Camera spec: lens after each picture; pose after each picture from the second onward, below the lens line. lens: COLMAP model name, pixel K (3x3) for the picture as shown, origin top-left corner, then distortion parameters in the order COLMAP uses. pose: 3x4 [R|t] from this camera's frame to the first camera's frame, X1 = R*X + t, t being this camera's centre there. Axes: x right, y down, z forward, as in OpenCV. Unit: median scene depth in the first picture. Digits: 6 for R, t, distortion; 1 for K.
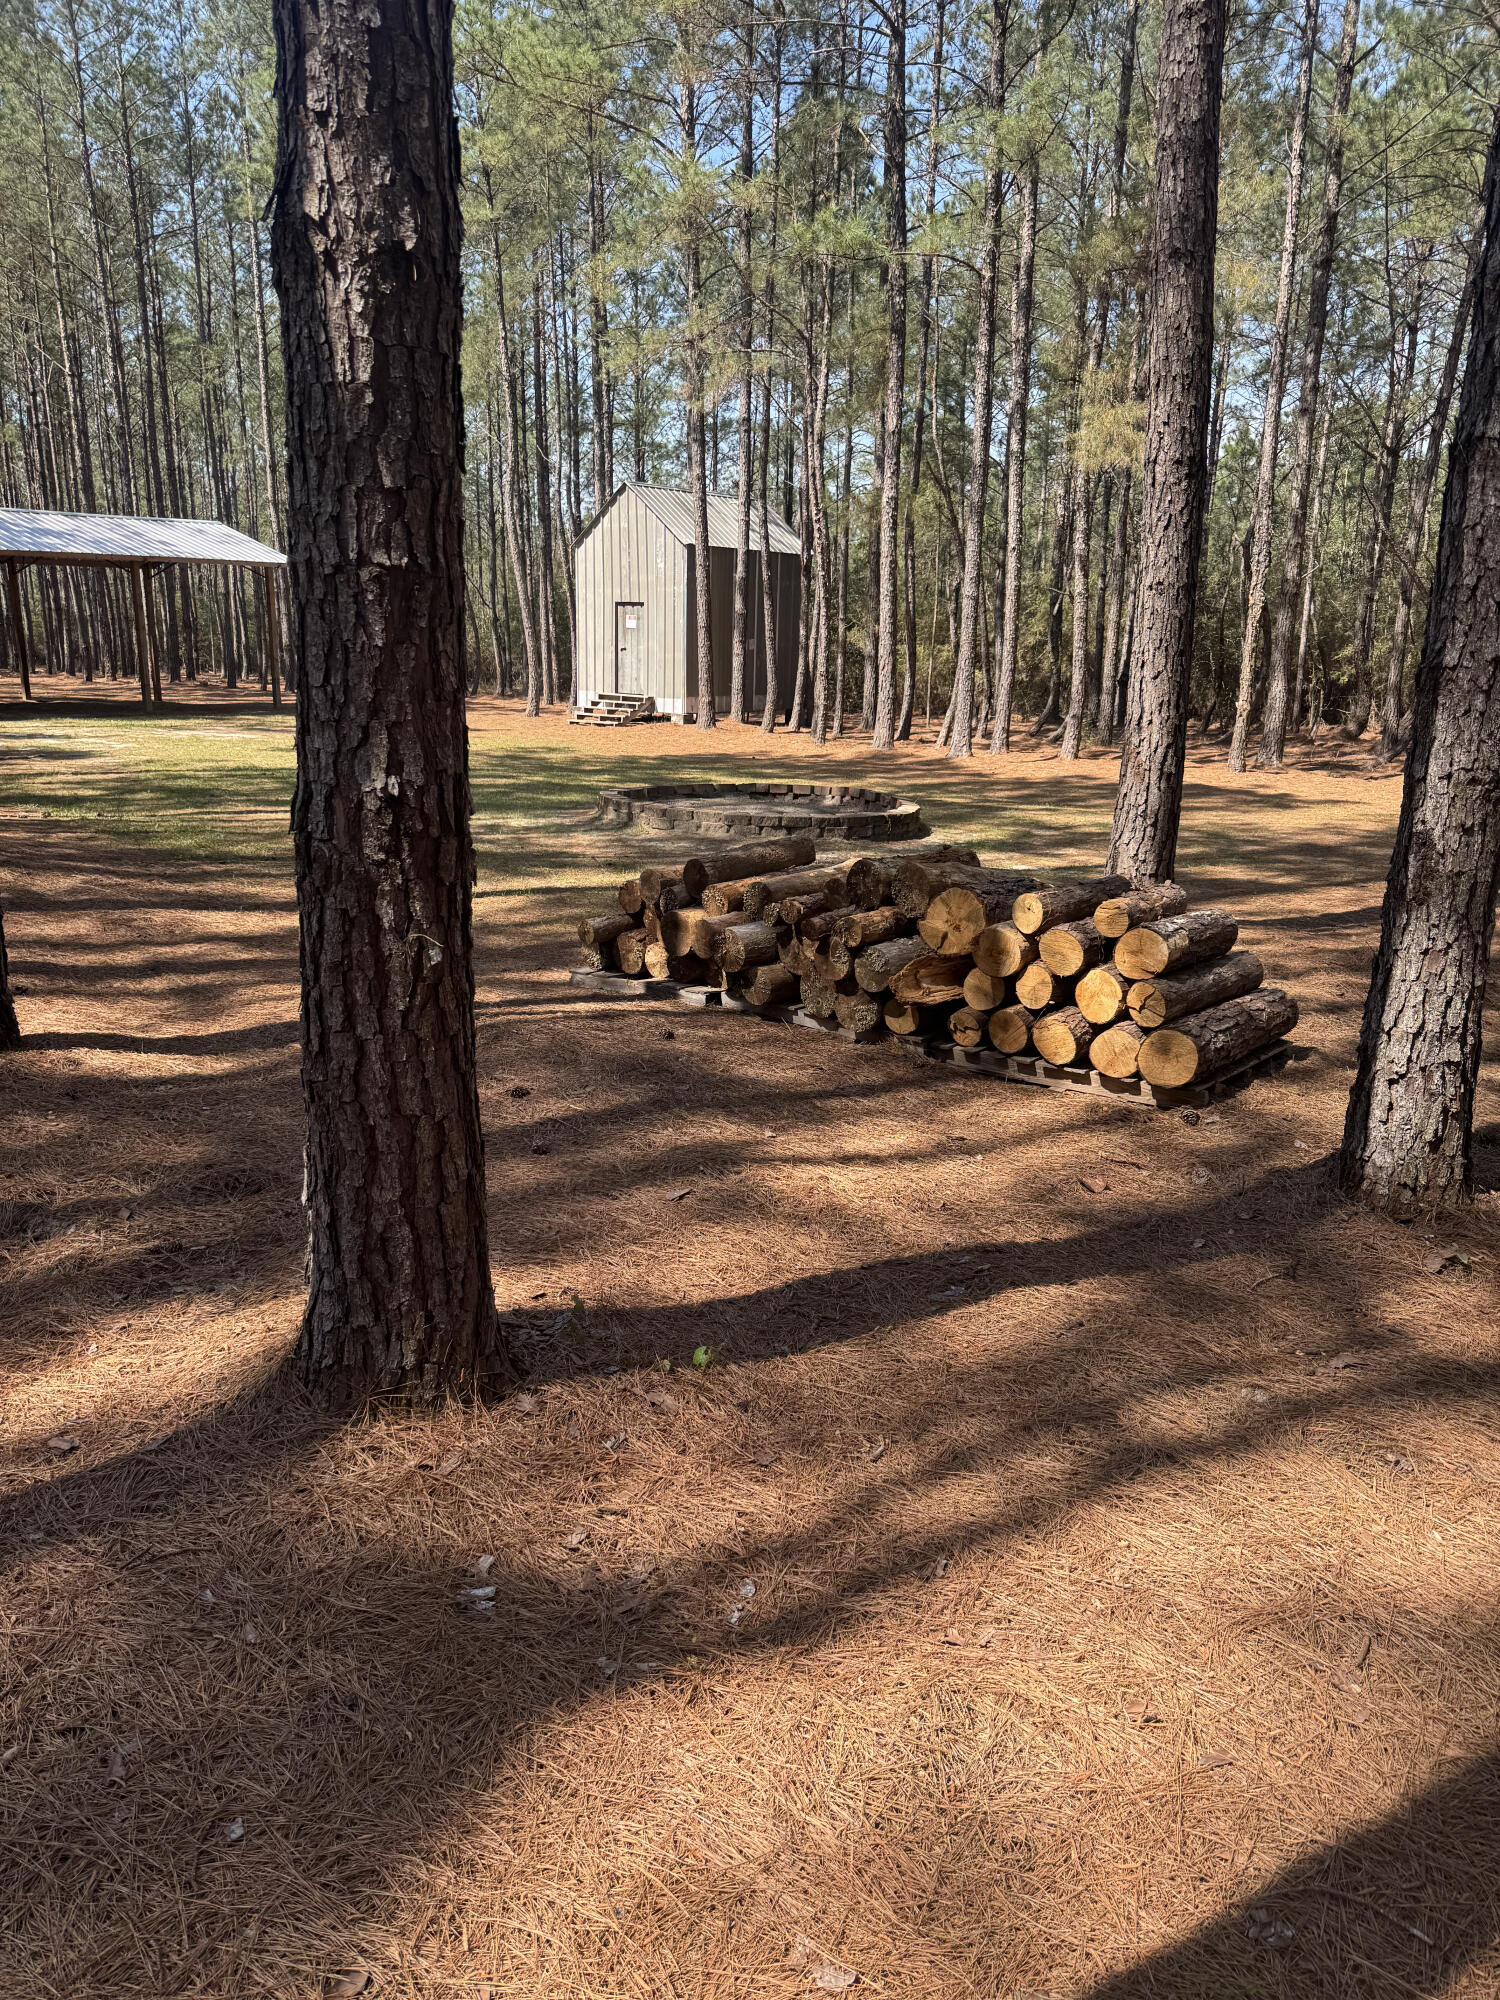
lens RADIAL K [[1421.9, 0, 746.5], [0, 1421.9, 993.1], [0, 0, 1]] dist [0.166581, -0.291840]
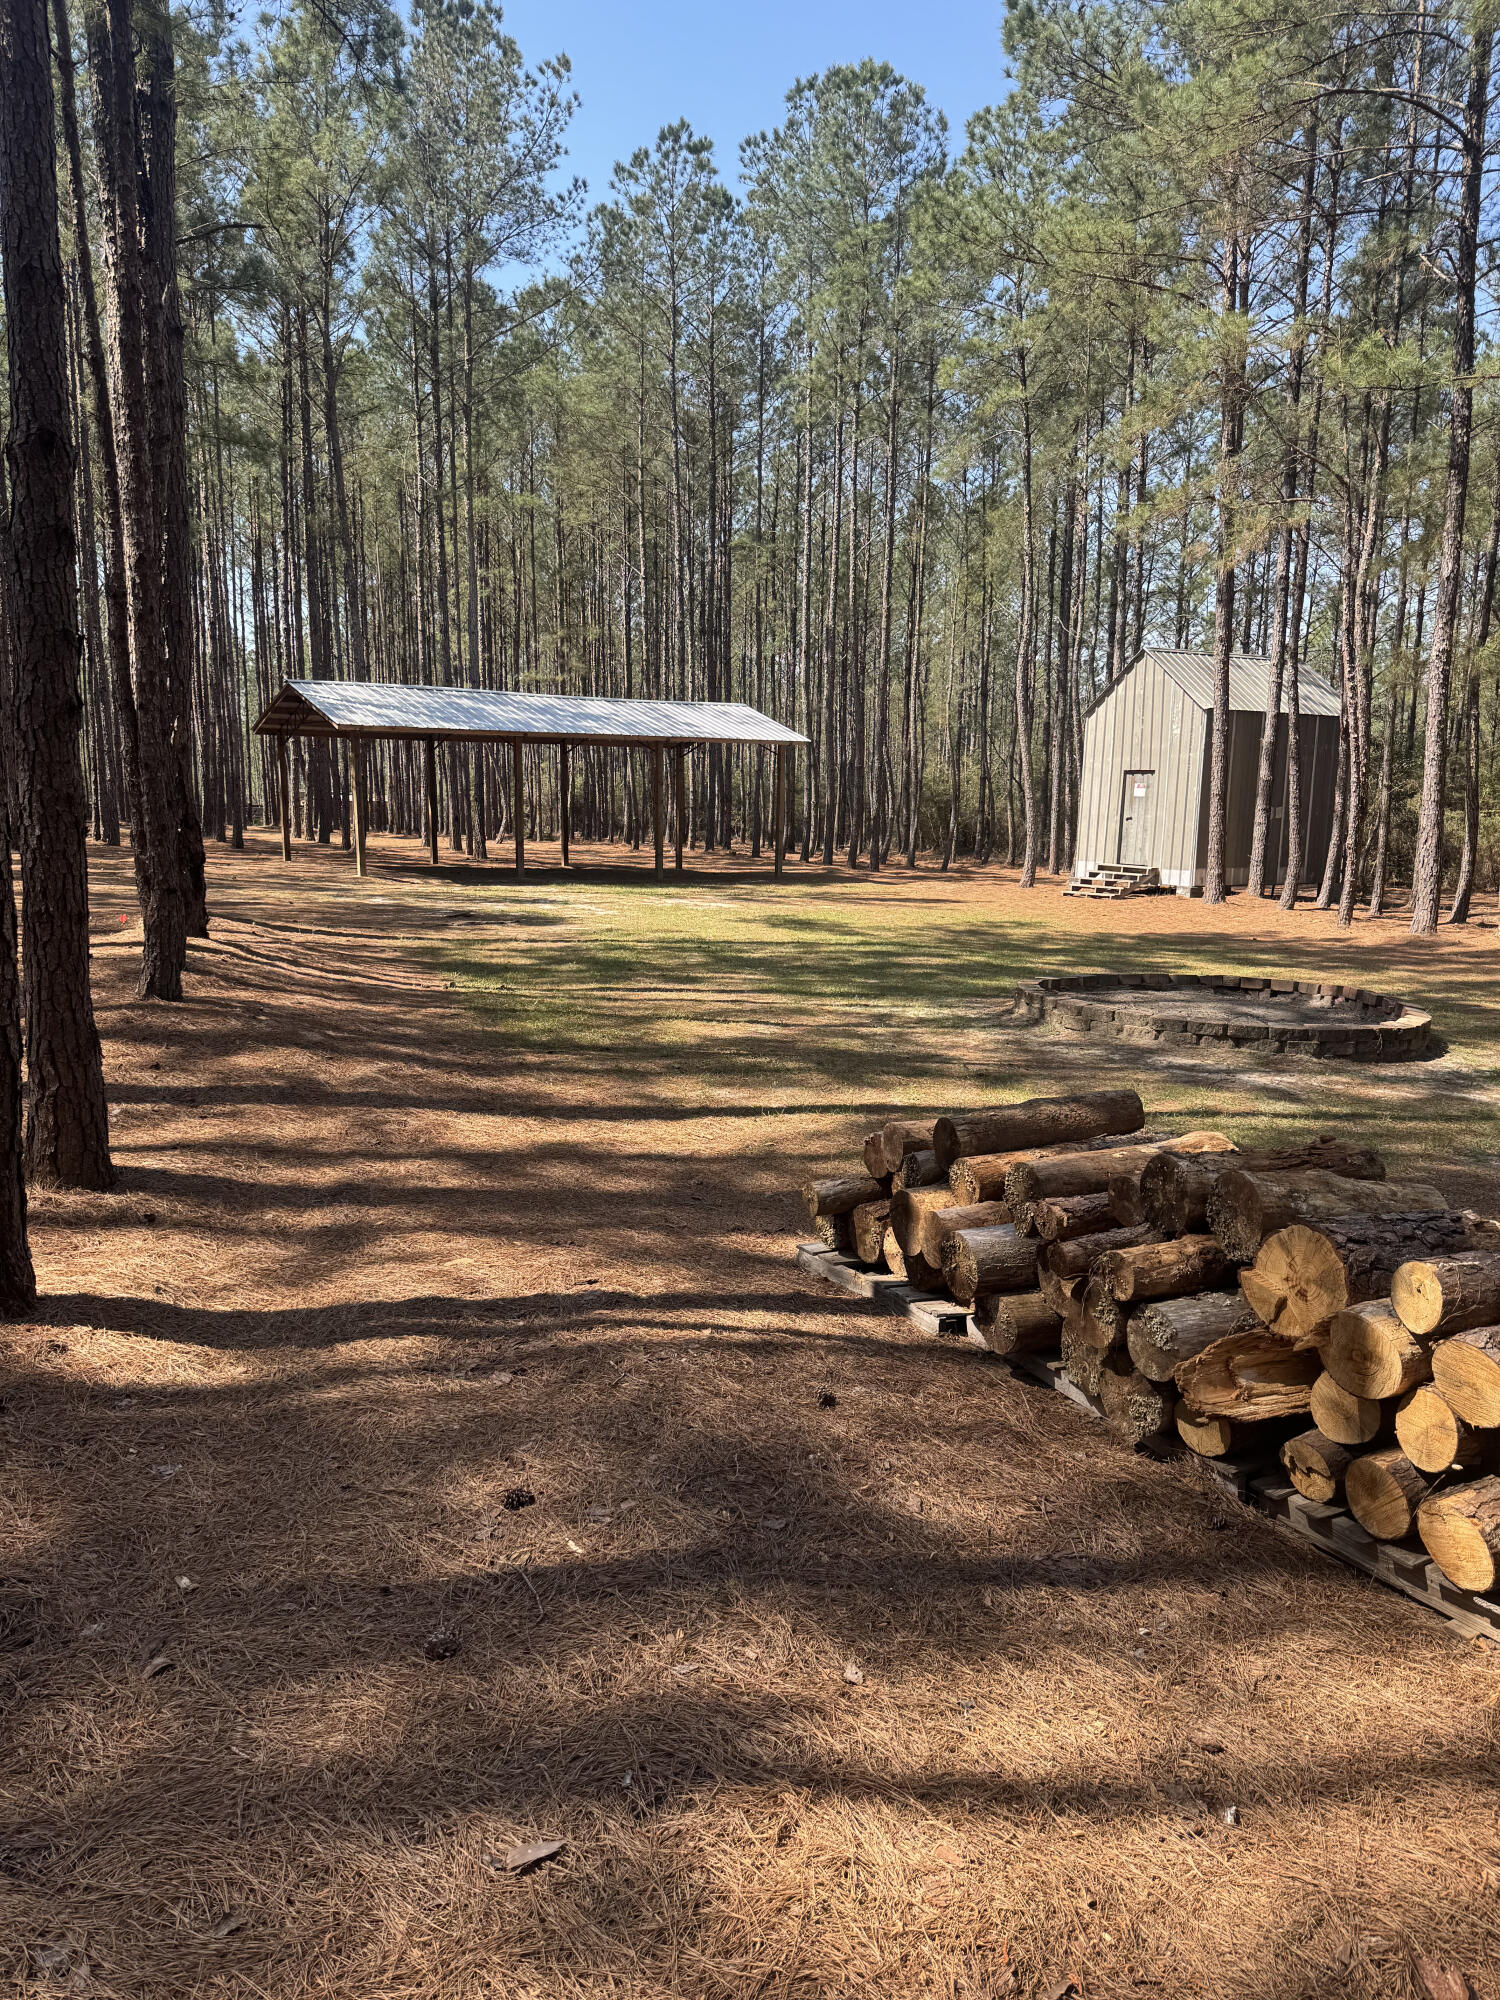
lens RADIAL K [[1421.9, 0, 746.5], [0, 1421.9, 993.1], [0, 0, 1]] dist [0.166581, -0.291840]
pose [[0.933636, 0.049195, -0.354830, 0.059214], [-0.088783, 0.991399, -0.096156, -0.038580], [0.347048, 0.121278, 0.929973, 0.144822]]
